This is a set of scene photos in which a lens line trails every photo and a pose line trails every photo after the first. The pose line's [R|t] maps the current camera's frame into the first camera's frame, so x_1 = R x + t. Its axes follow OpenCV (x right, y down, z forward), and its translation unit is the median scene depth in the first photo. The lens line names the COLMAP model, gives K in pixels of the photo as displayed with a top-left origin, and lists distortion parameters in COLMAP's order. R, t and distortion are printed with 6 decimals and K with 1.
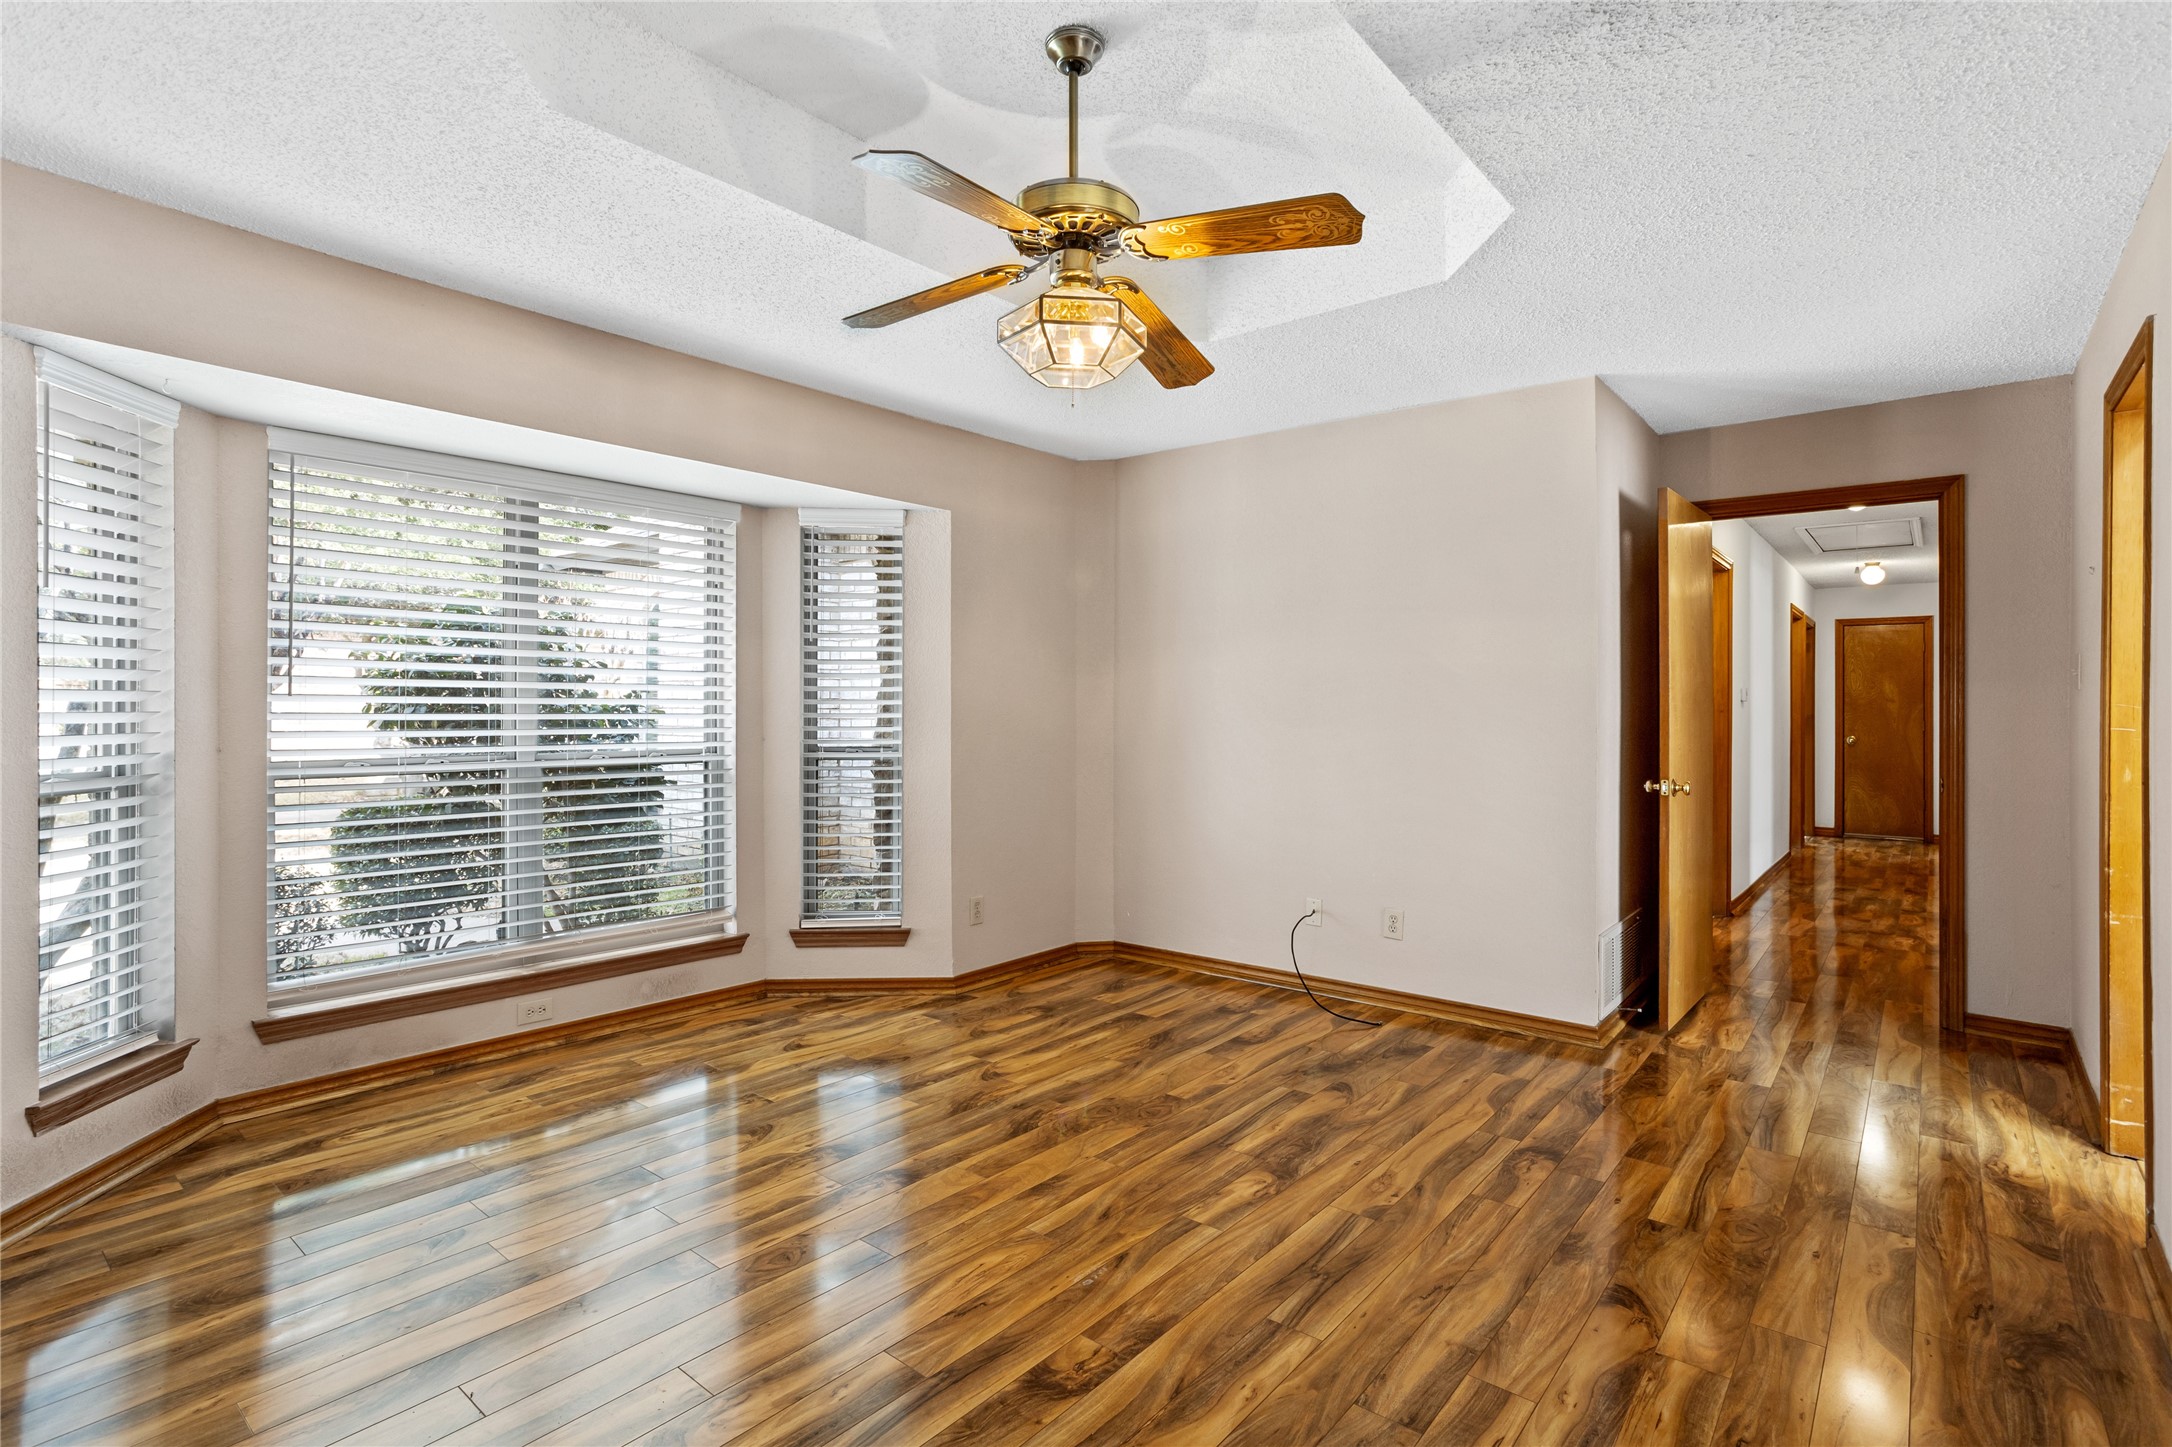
lens RADIAL K [[1026.8, 0, 1068.5], [0, 1026.8, 697.2], [0, 0, 1]] dist [-0.047633, 0.024290]
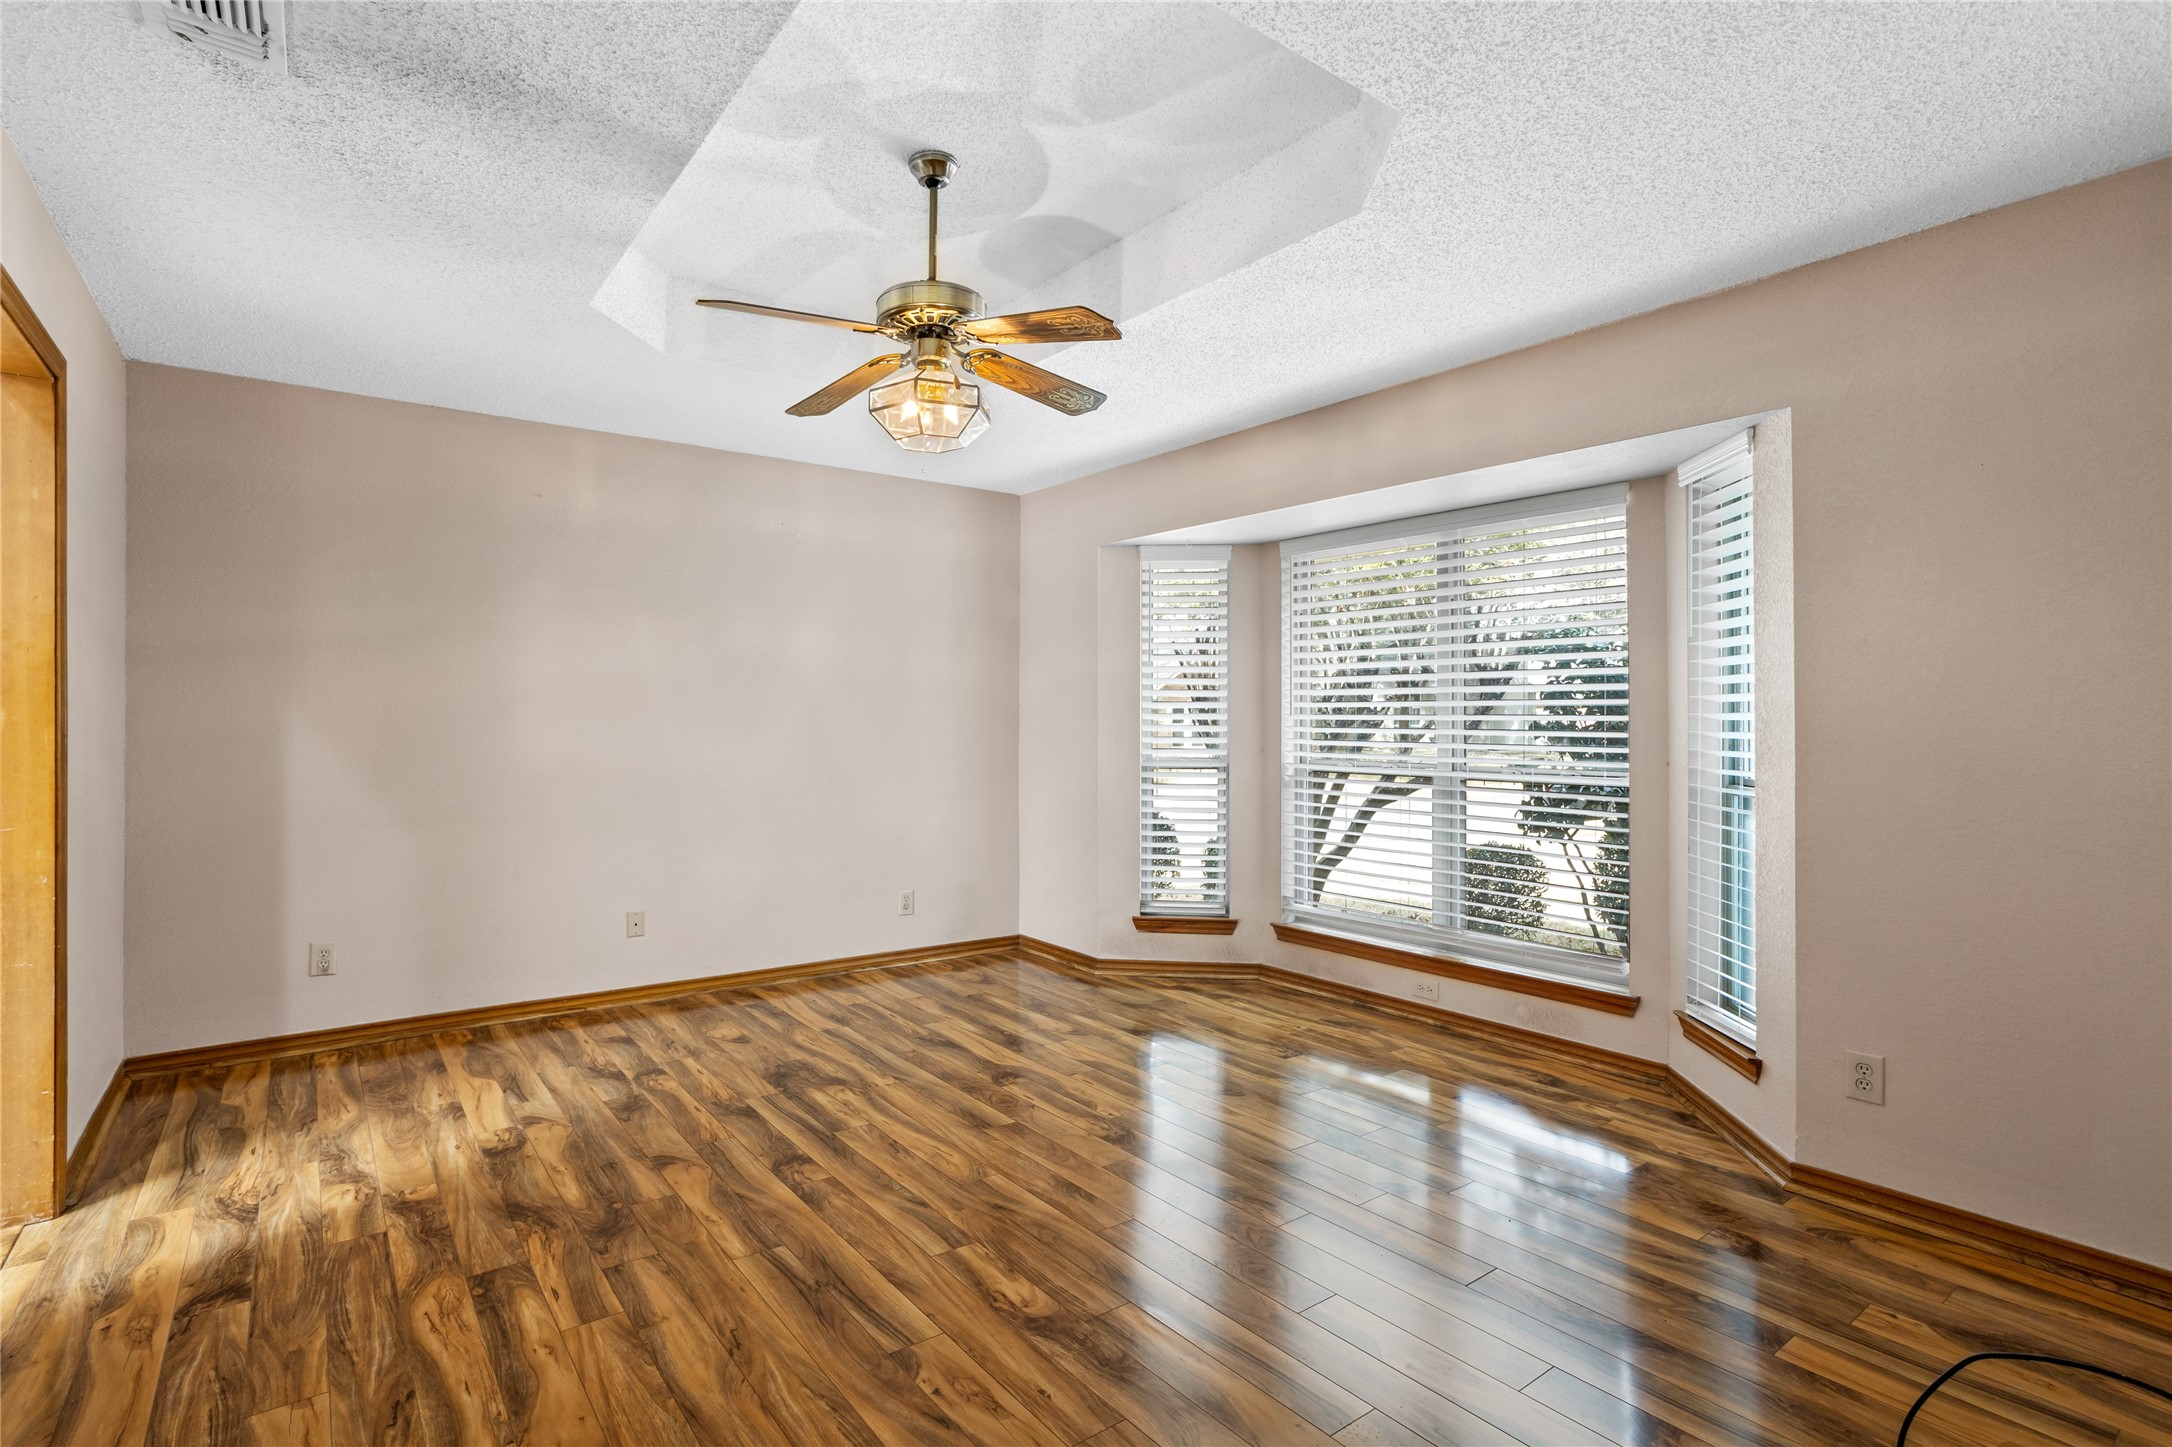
lens RADIAL K [[1043.9, 0, 1081.7], [0, 1043.9, 713.7], [0, 0, 1]] dist [-0.054310, 0.030243]
pose [[-0.199836, -0.009603, -0.979782, 0.986956], [0.005837, 0.999923, -0.010991, 0.013622], [0.979812, -0.007915, -0.199765, 1.204497]]
